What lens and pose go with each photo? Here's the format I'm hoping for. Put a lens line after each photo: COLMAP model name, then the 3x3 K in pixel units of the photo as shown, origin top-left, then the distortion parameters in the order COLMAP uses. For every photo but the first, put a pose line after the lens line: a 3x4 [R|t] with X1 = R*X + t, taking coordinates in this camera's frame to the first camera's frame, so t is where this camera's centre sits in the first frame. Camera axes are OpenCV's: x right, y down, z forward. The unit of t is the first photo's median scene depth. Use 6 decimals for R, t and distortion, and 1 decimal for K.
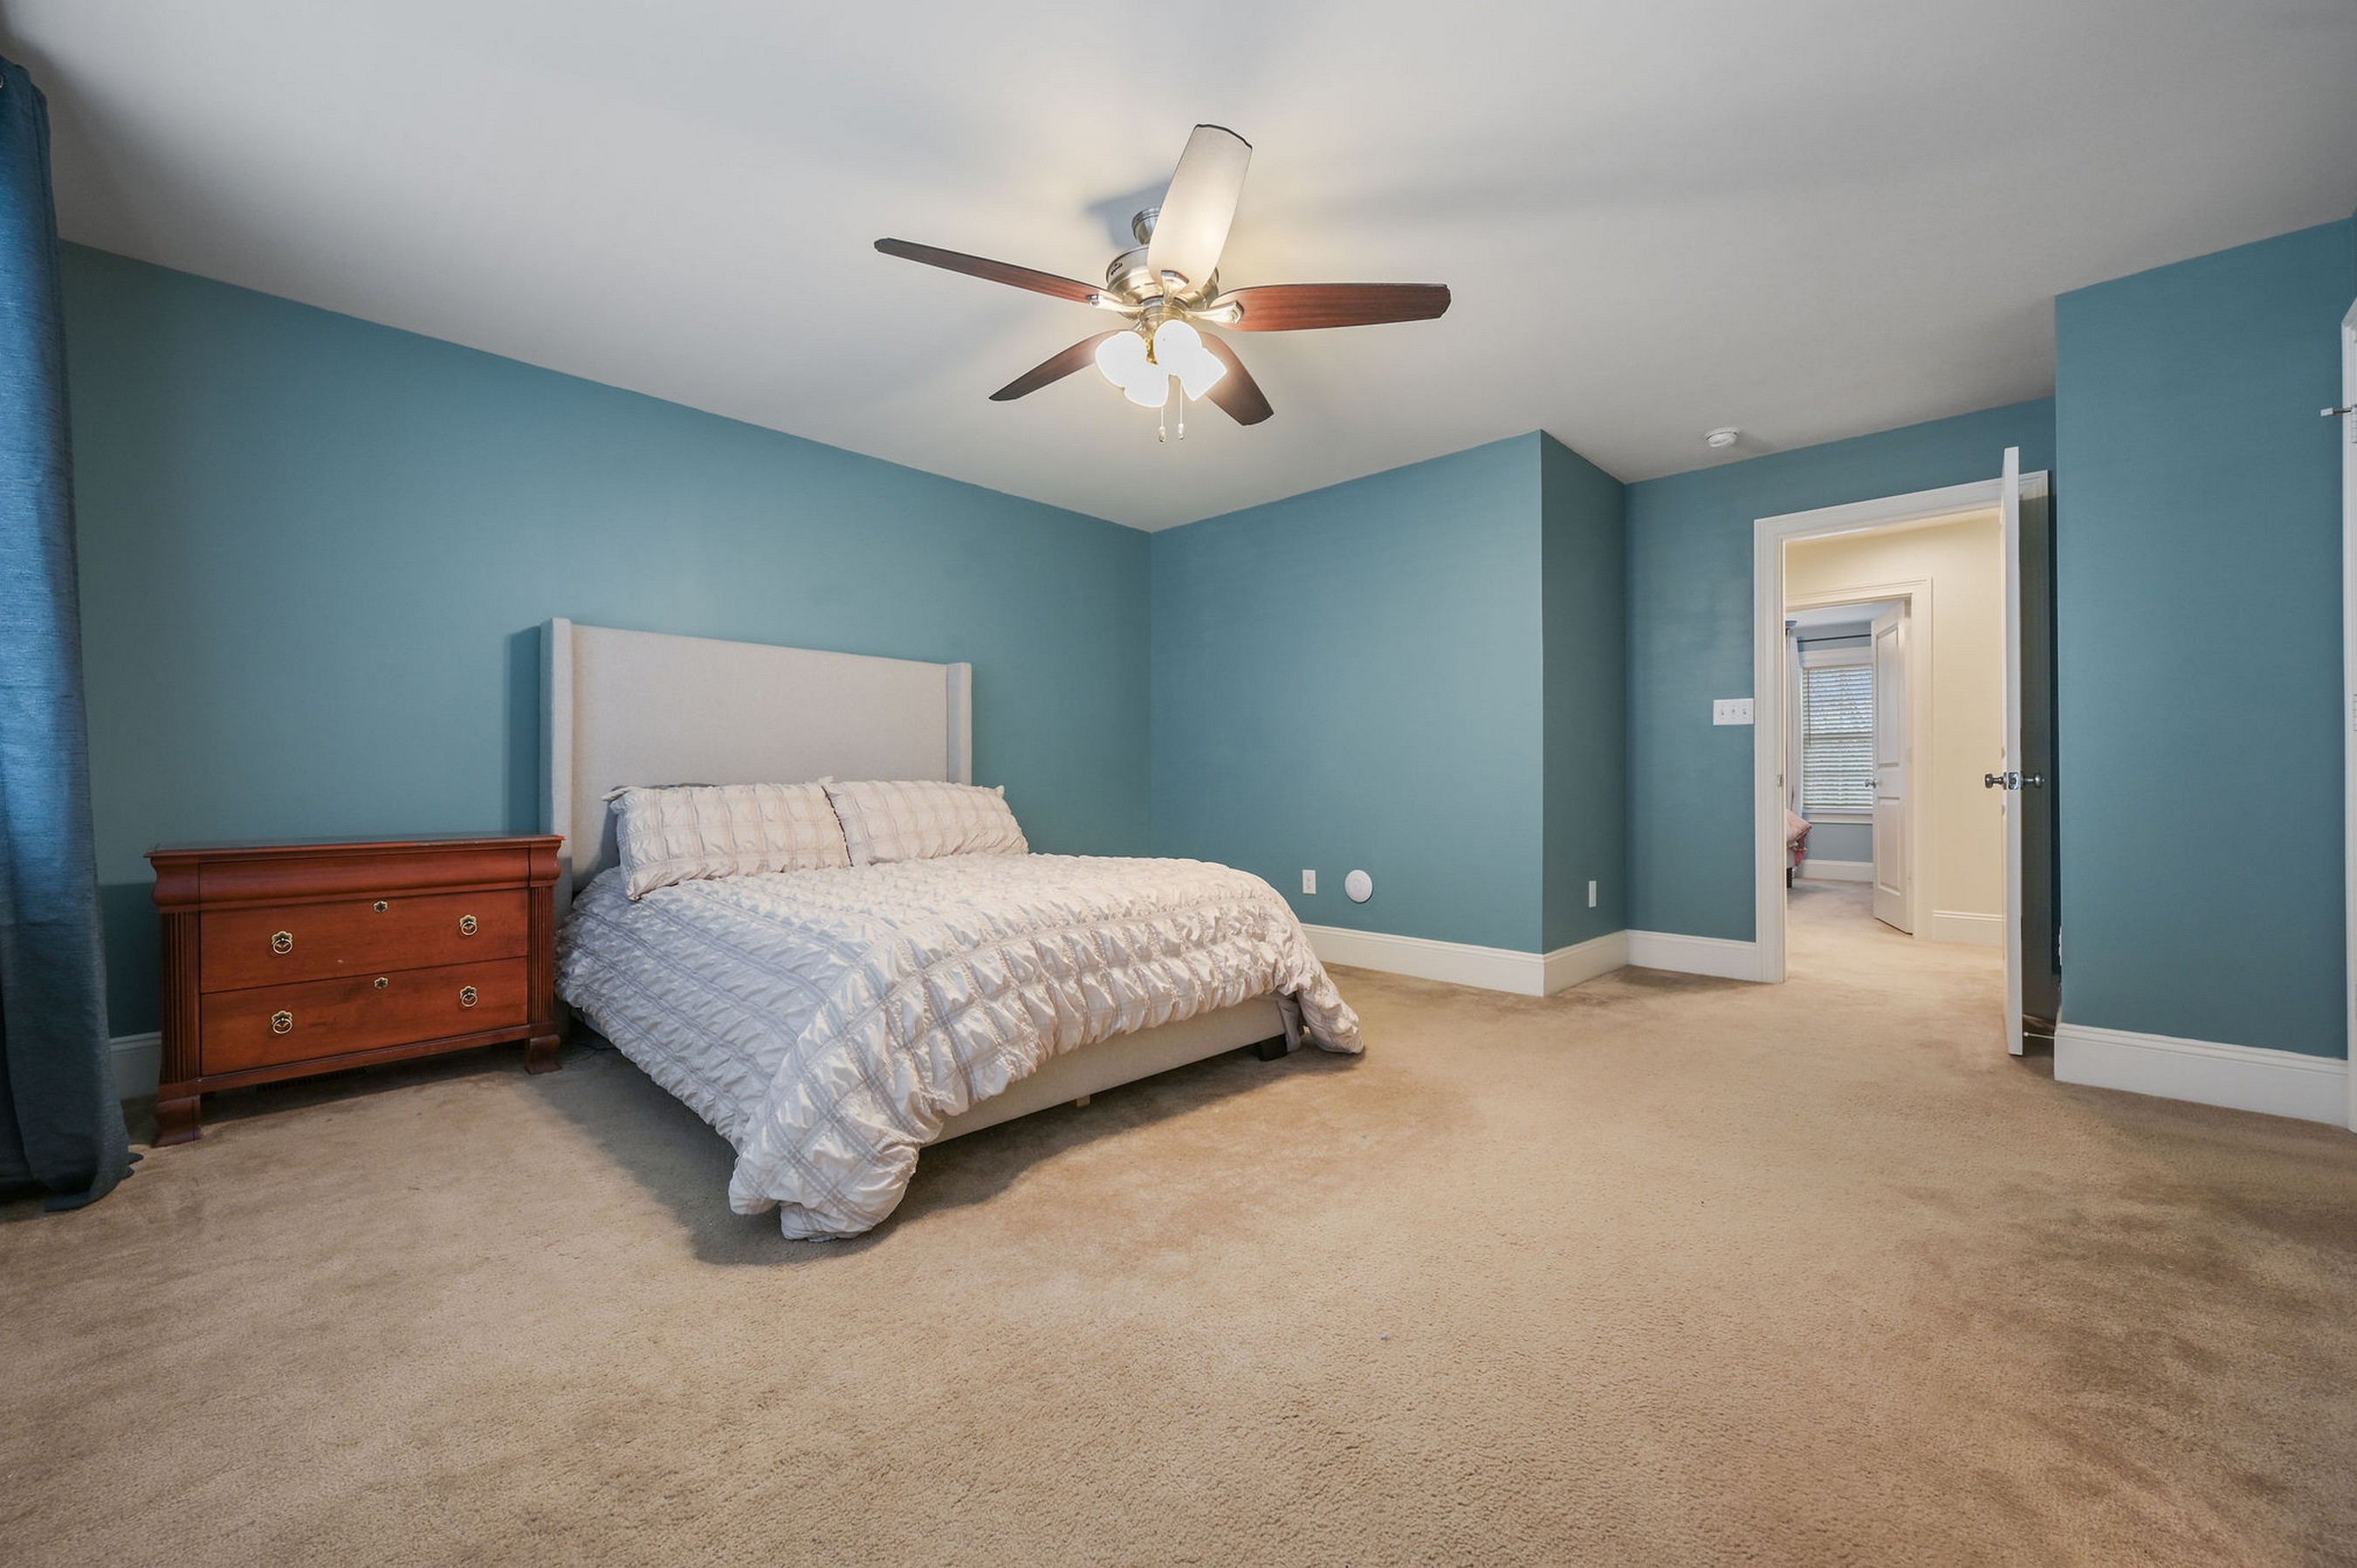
lens RADIAL K [[925.0, 0, 1177.9], [0, 925.0, 792.4], [0, 0, 1]] dist [-0.001052, -0.000010]
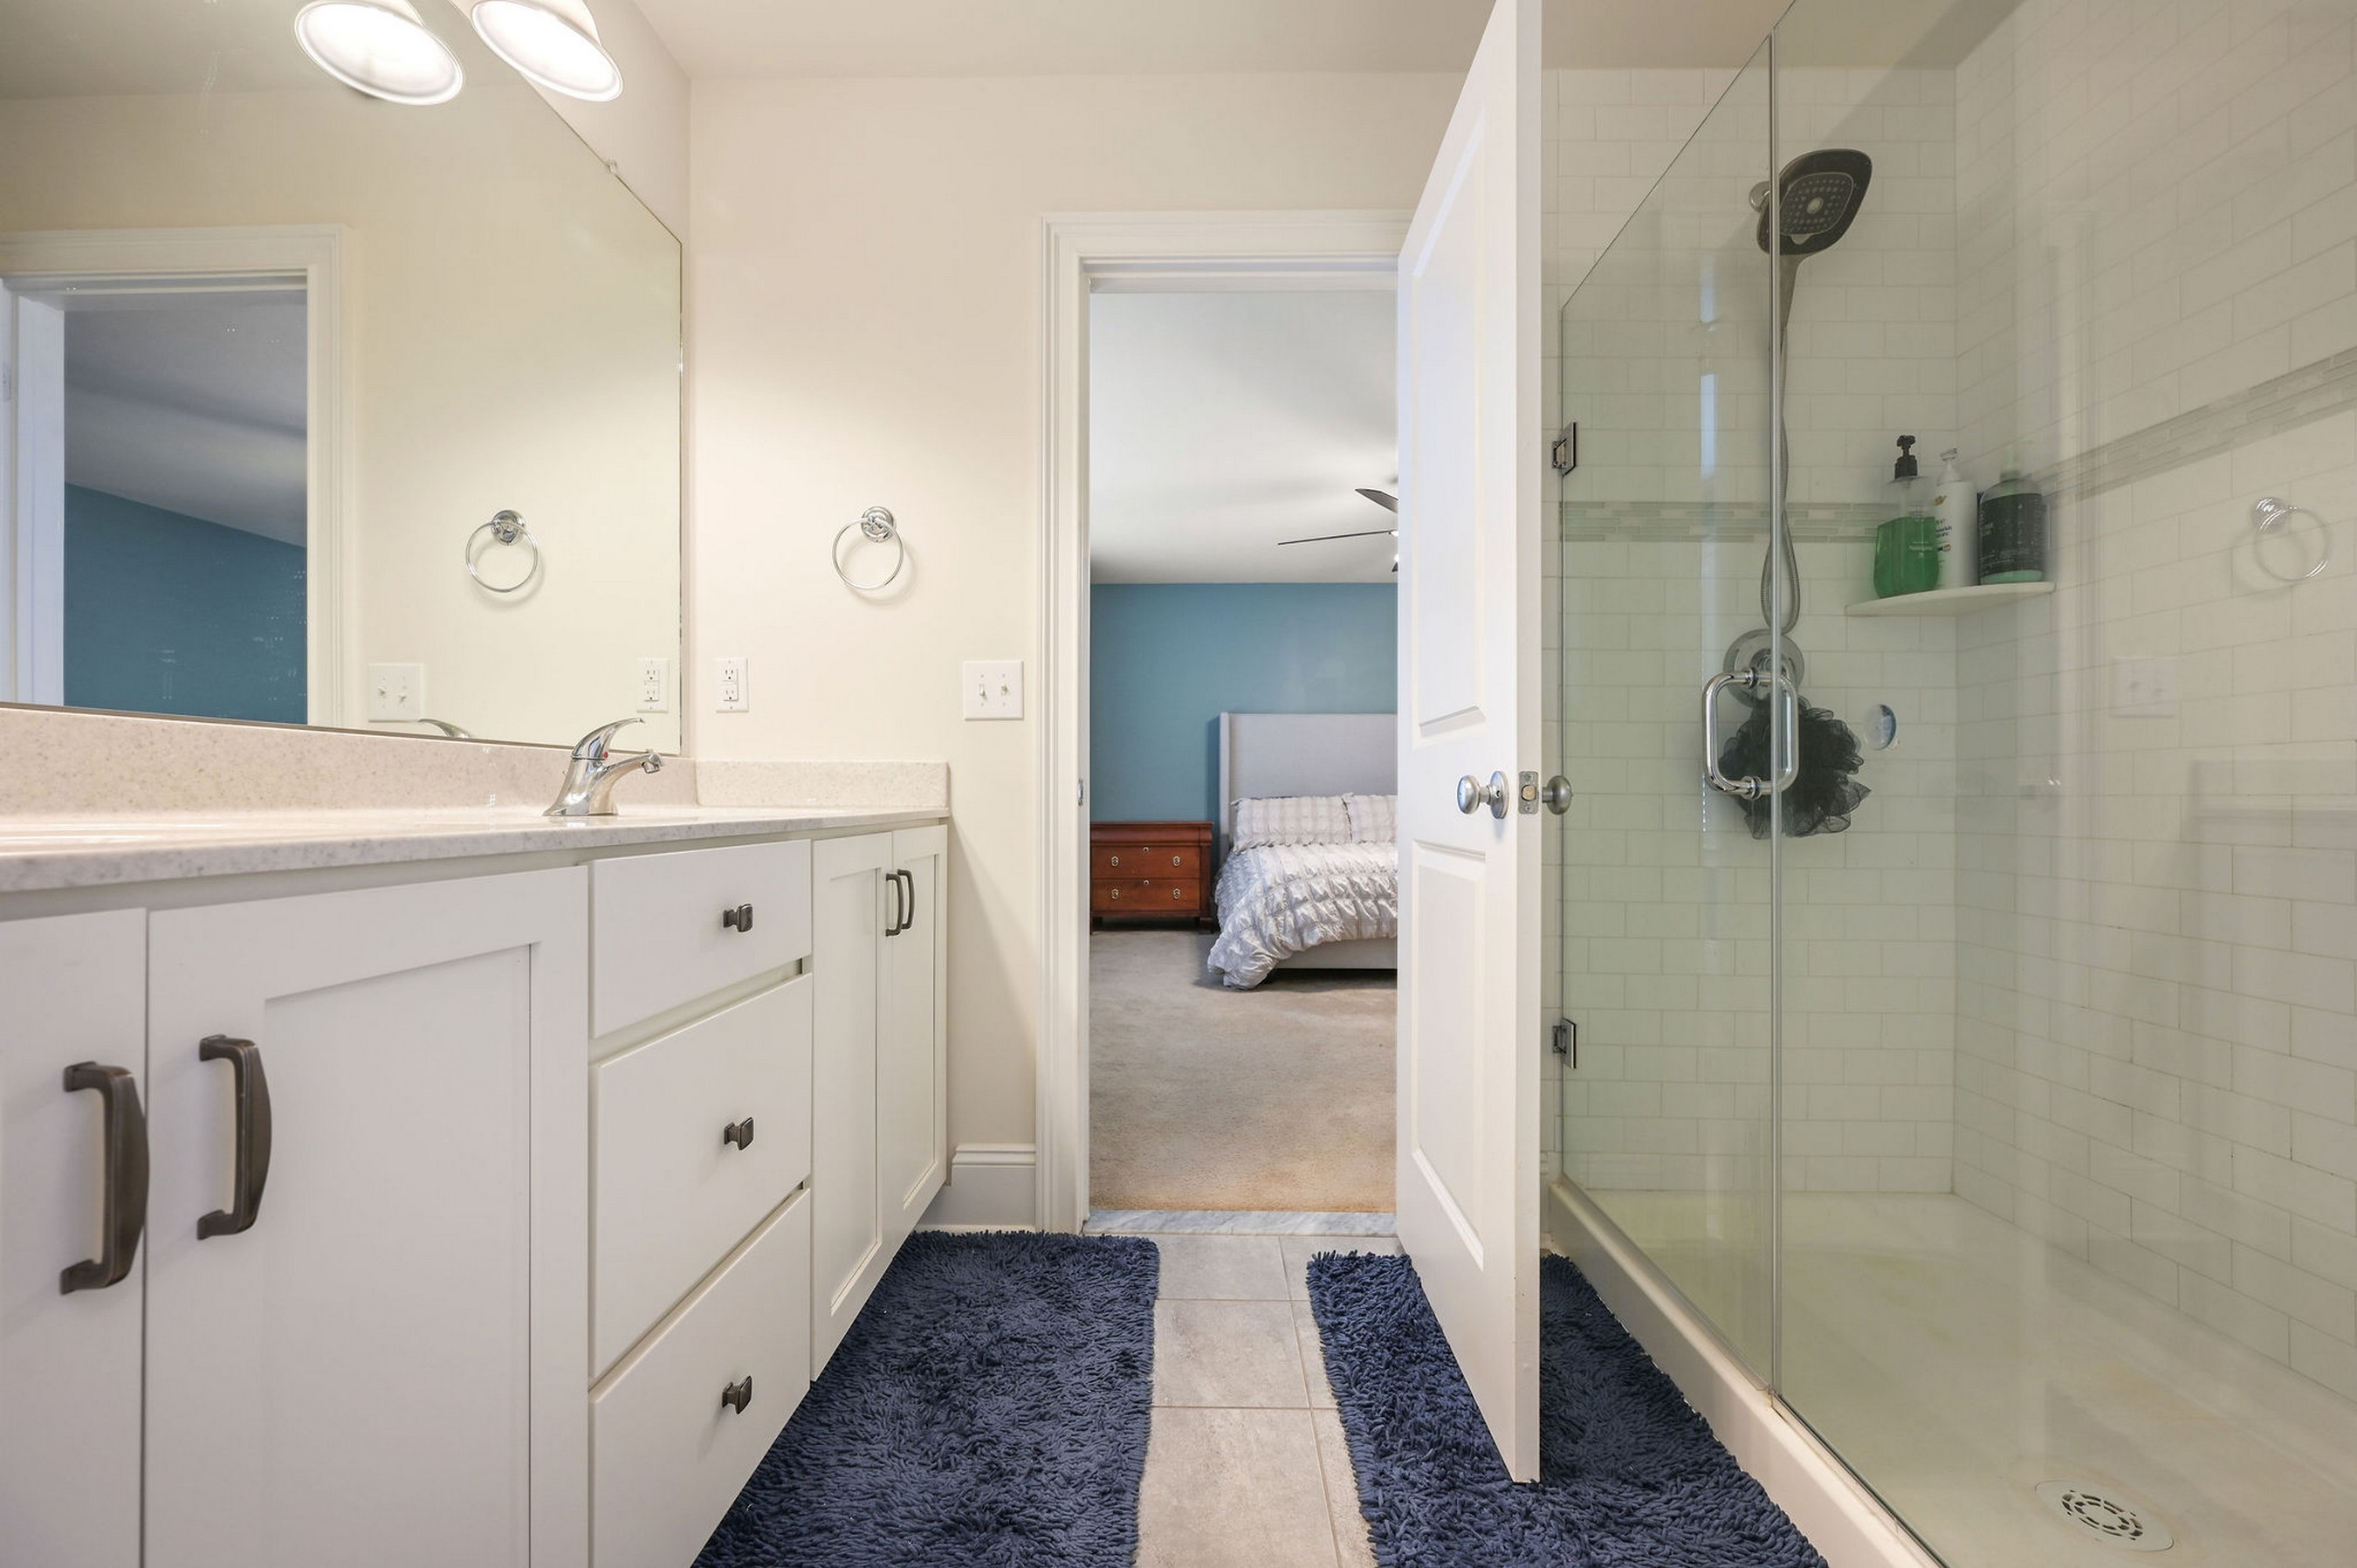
lens RADIAL K [[925.0, 0, 1177.9], [0, 925.0, 792.4], [0, 0, 1]] dist [-0.001052, -0.000010]
pose [[0.682648, 0.000047, -0.730748, 1.017180], [-0.008073, 0.999939, -0.007477, -0.003495], [0.730703, 0.011004, 0.682607, -0.602370]]
